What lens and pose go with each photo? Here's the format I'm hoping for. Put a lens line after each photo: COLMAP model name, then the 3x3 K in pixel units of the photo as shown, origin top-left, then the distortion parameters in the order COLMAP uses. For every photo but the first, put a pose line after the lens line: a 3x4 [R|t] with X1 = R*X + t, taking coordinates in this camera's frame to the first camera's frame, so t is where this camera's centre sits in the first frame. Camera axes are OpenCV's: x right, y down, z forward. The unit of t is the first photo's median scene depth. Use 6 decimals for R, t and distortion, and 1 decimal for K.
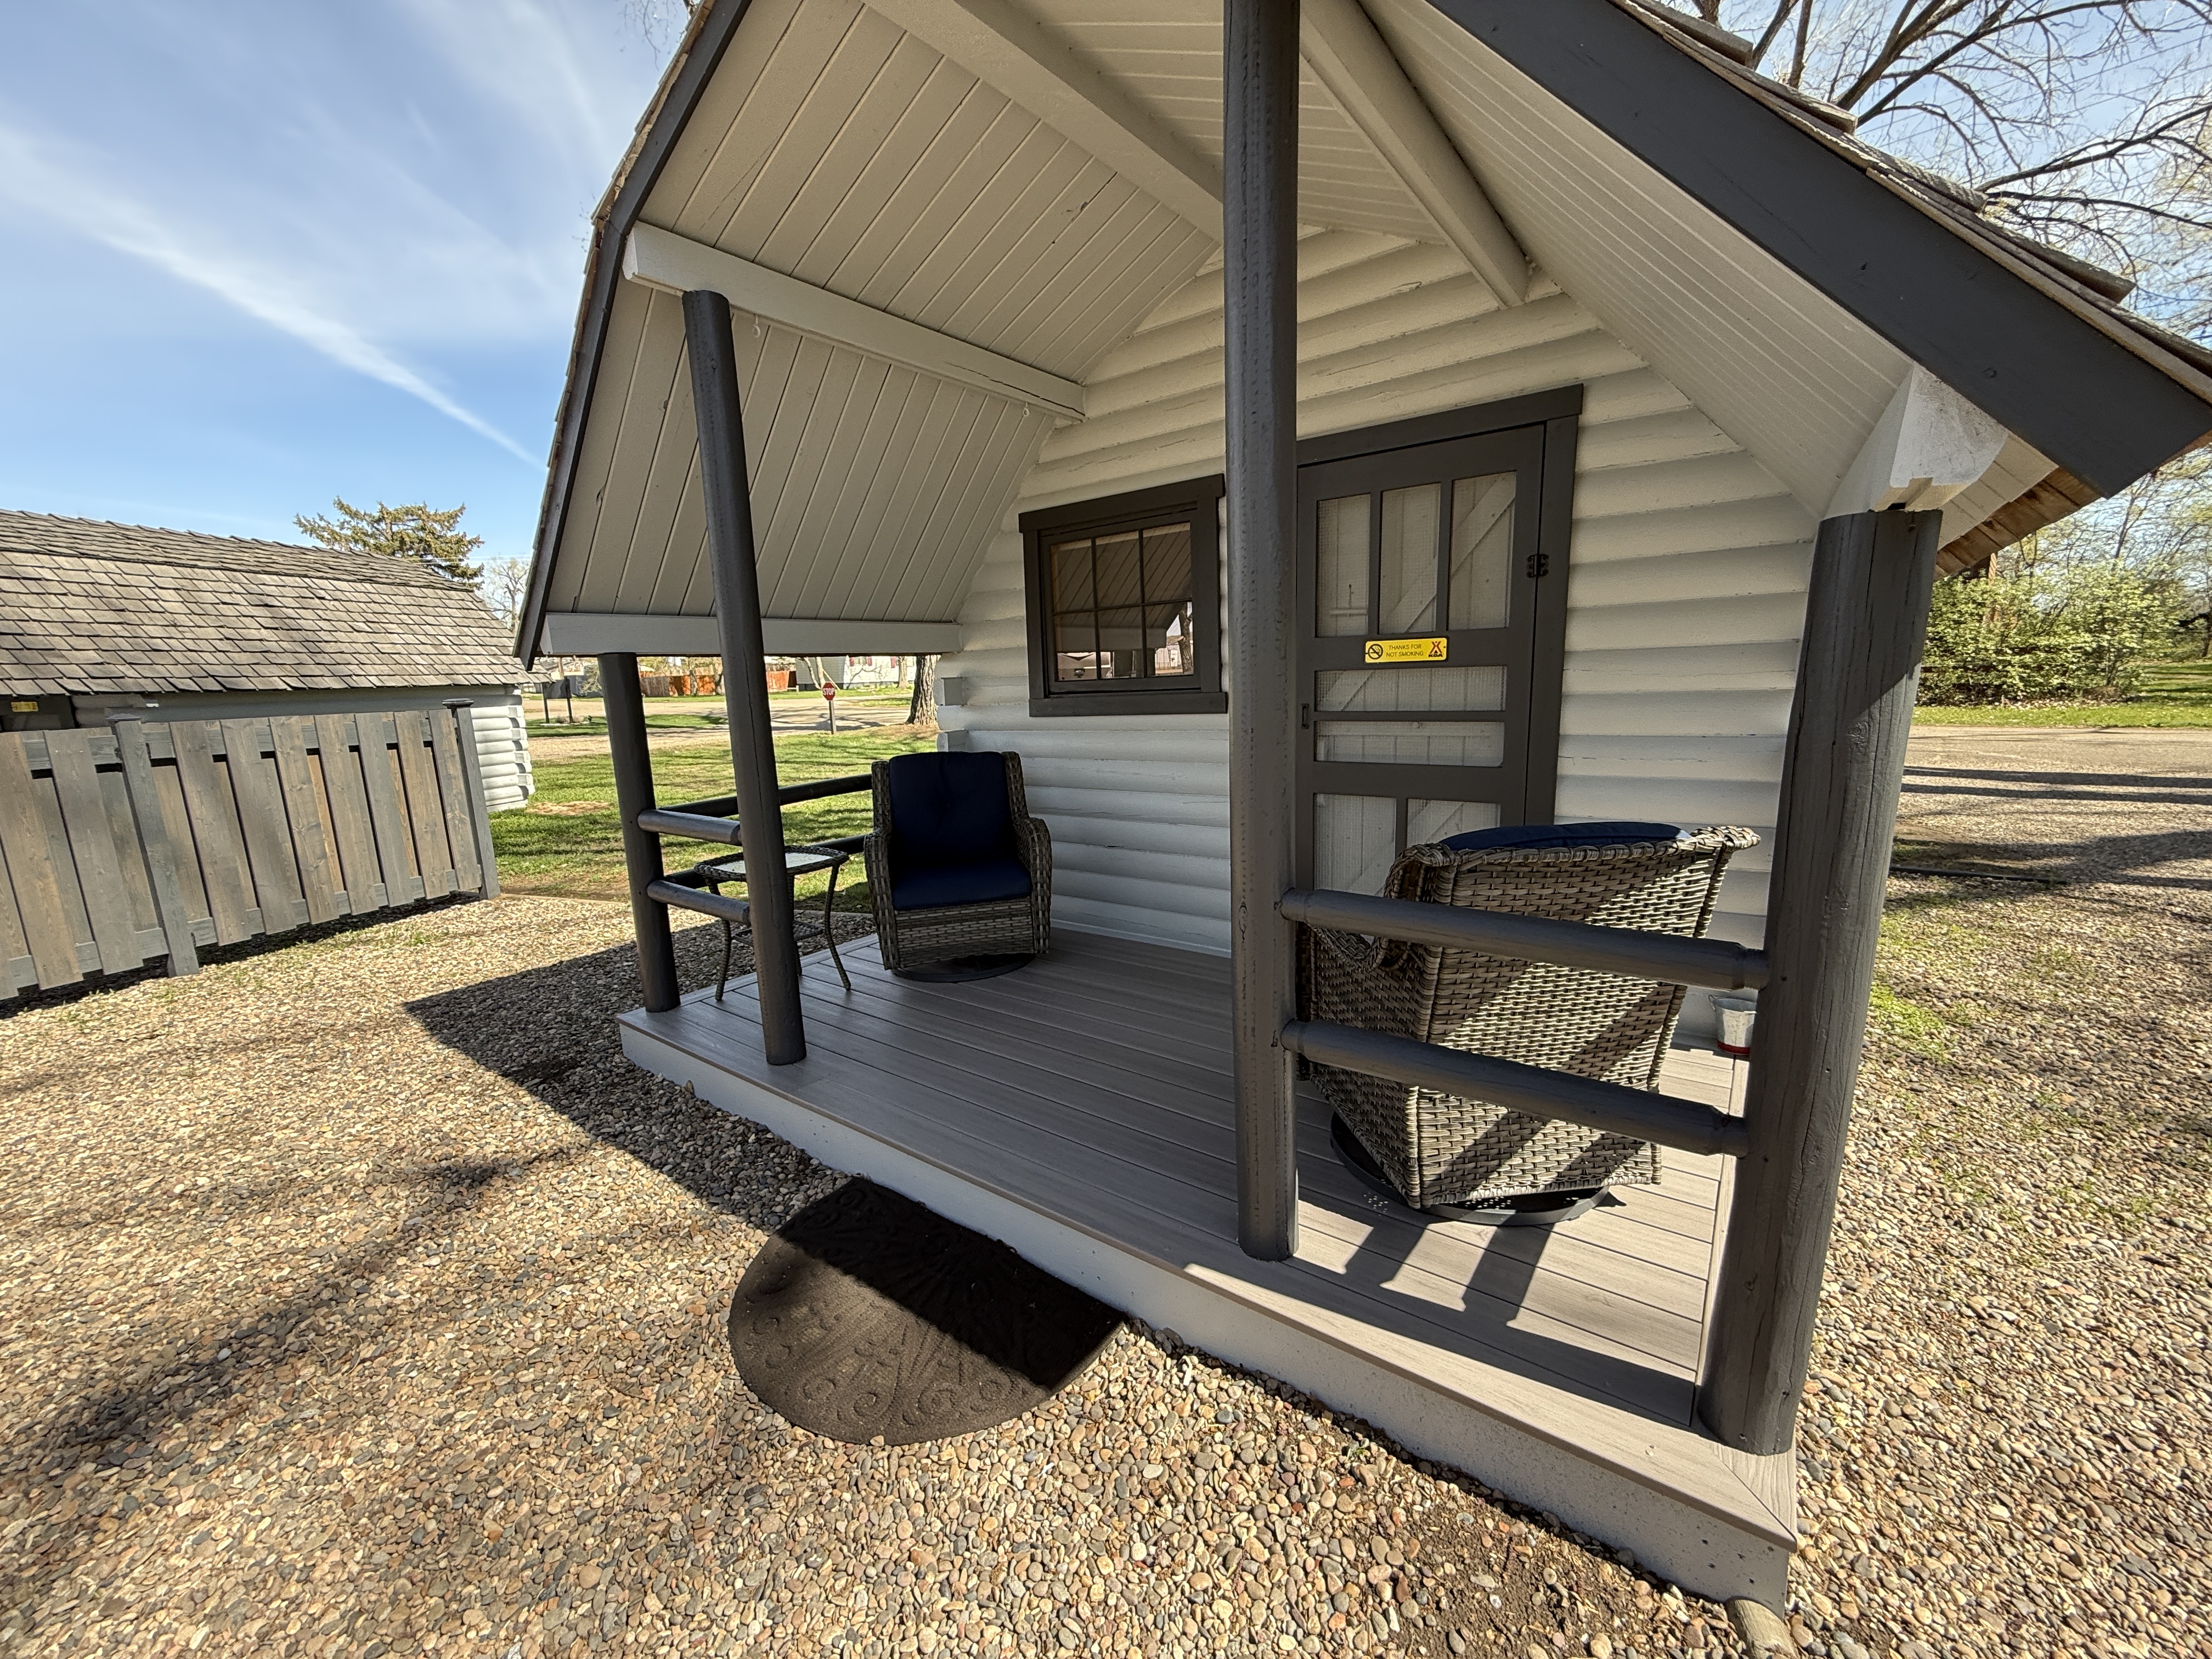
lens RADIAL K [[873.7, 0, 1100.4], [0, 873.7, 827.2], [0, 0, 1]] dist [-0.001897, -0.000297]
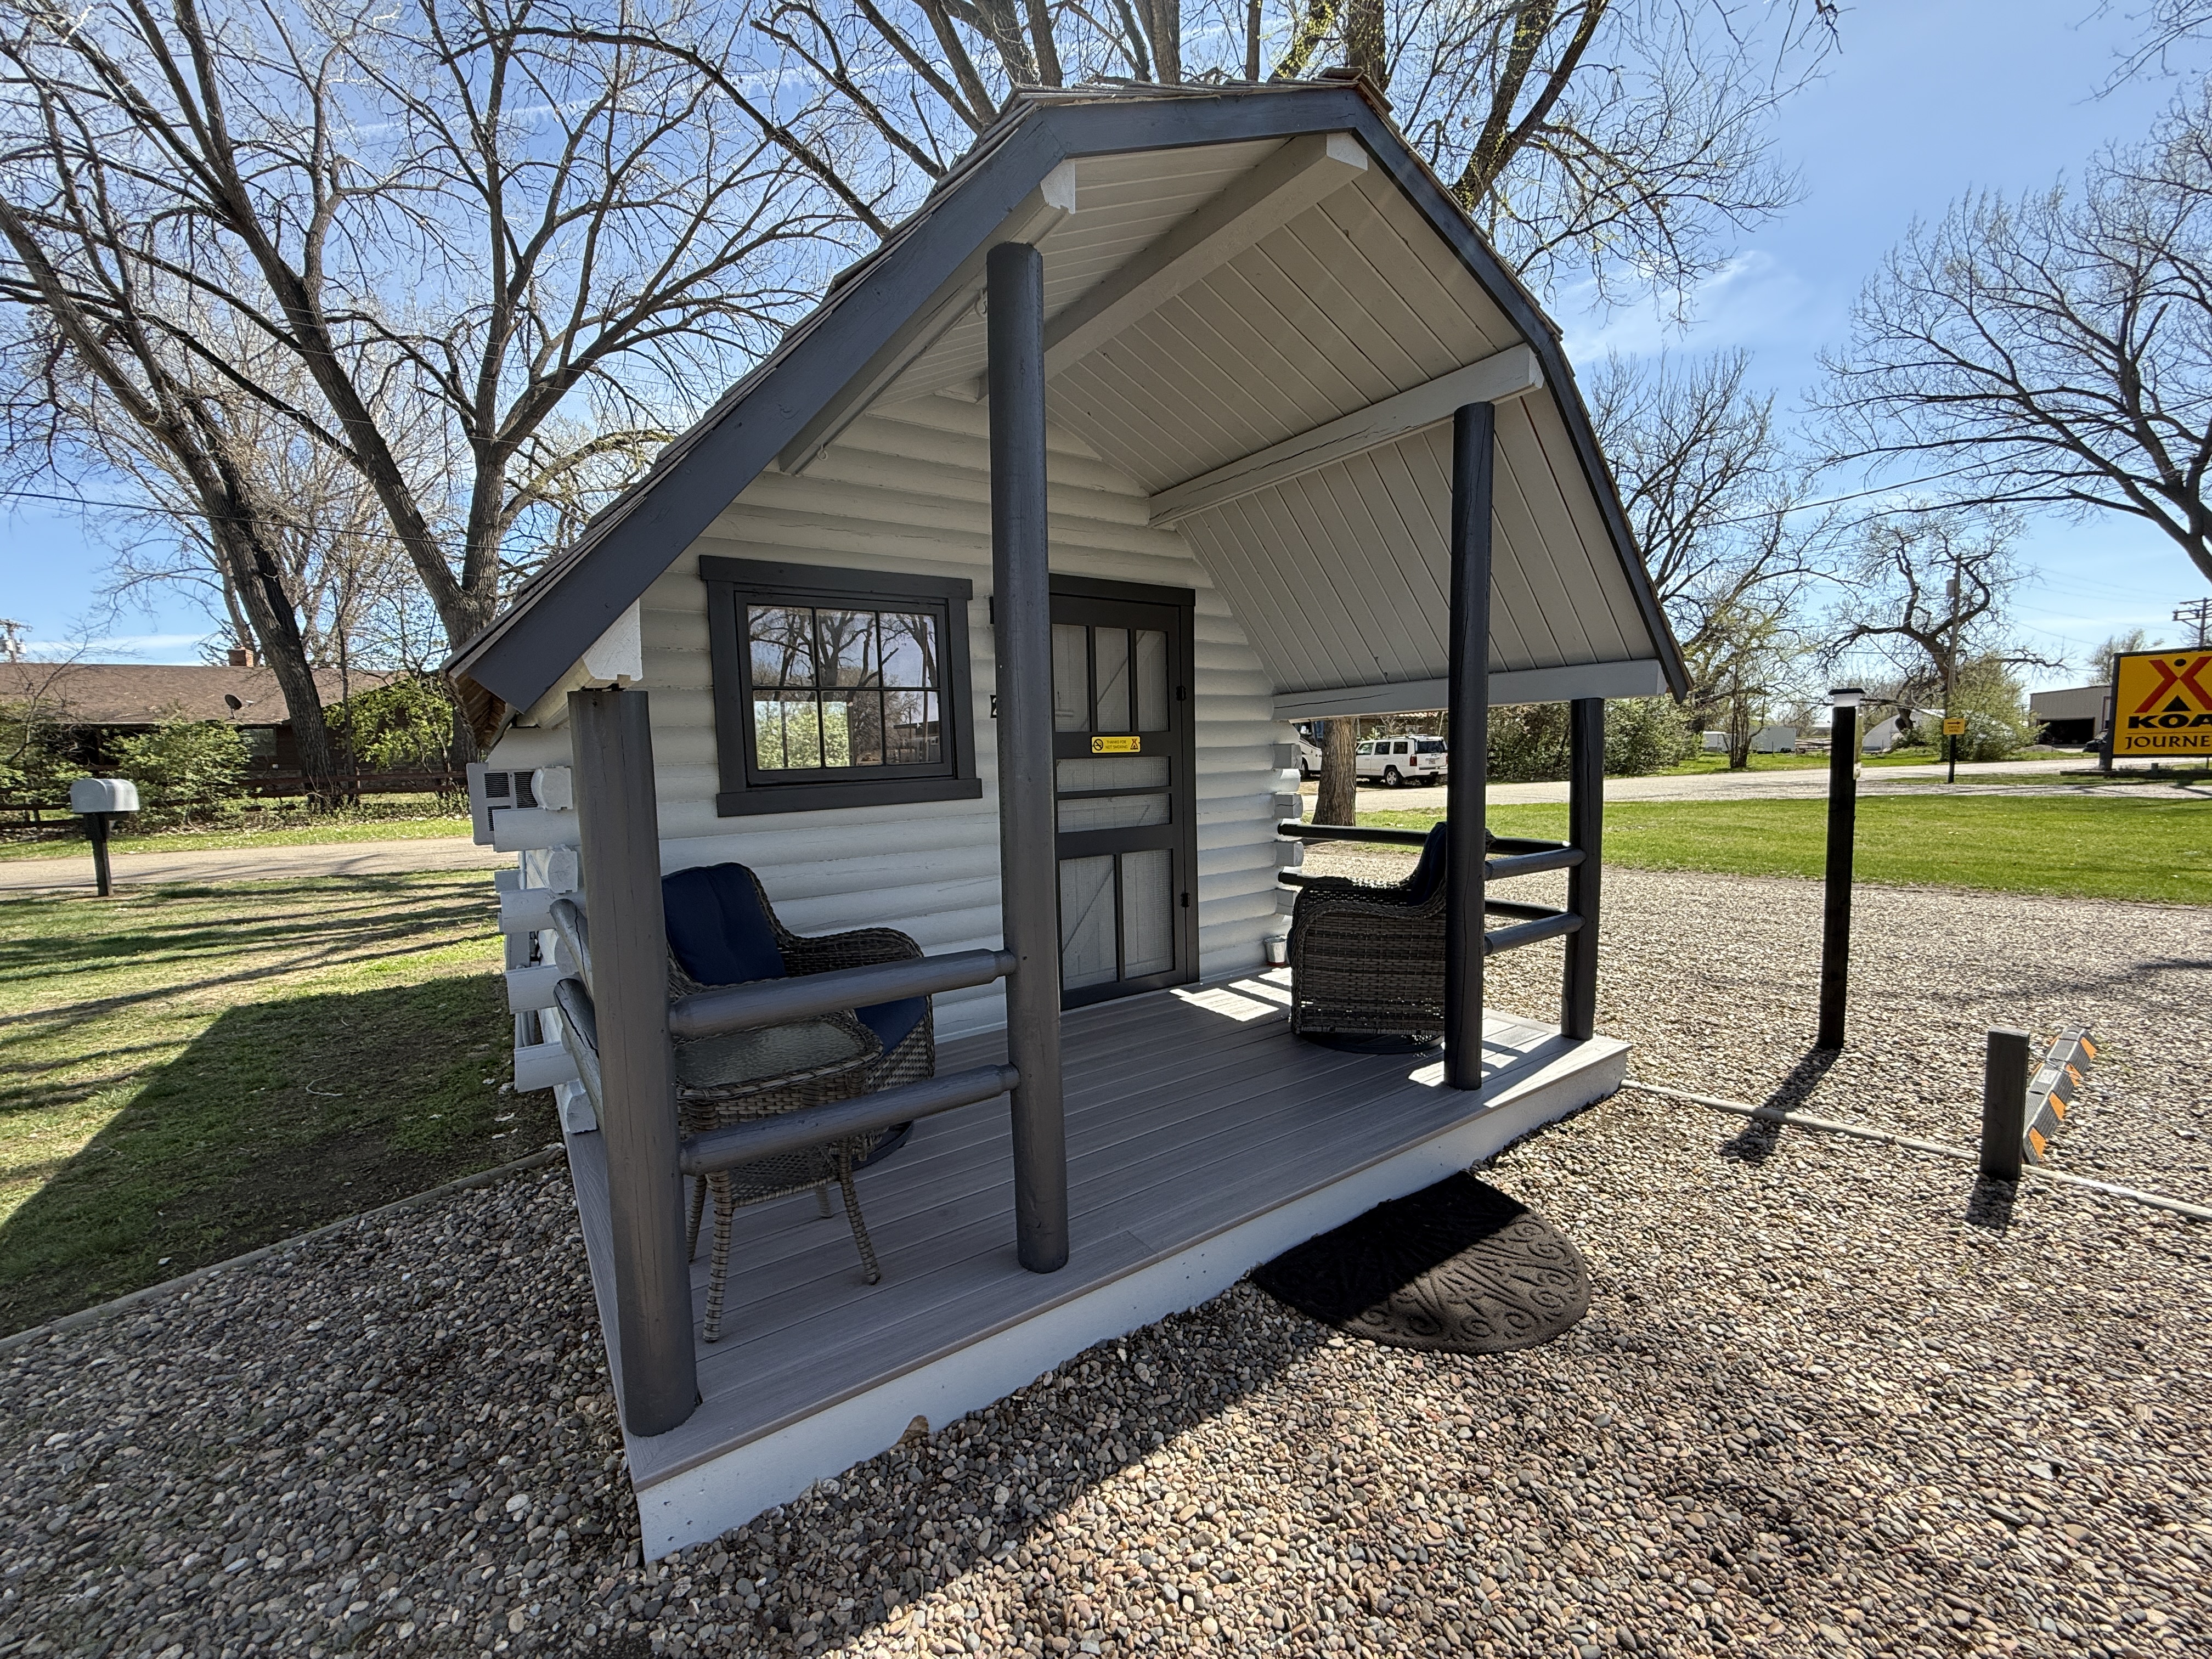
lens RADIAL K [[873.7, 0, 1100.4], [0, 873.7, 827.2], [0, 0, 1]] dist [-0.001897, -0.000297]
pose [[0.312724, -0.051142, 0.948466, -0.964012], [0.179424, 0.983753, -0.006114, -0.073990], [-0.932744, 0.172089, 0.316819, 0.627229]]
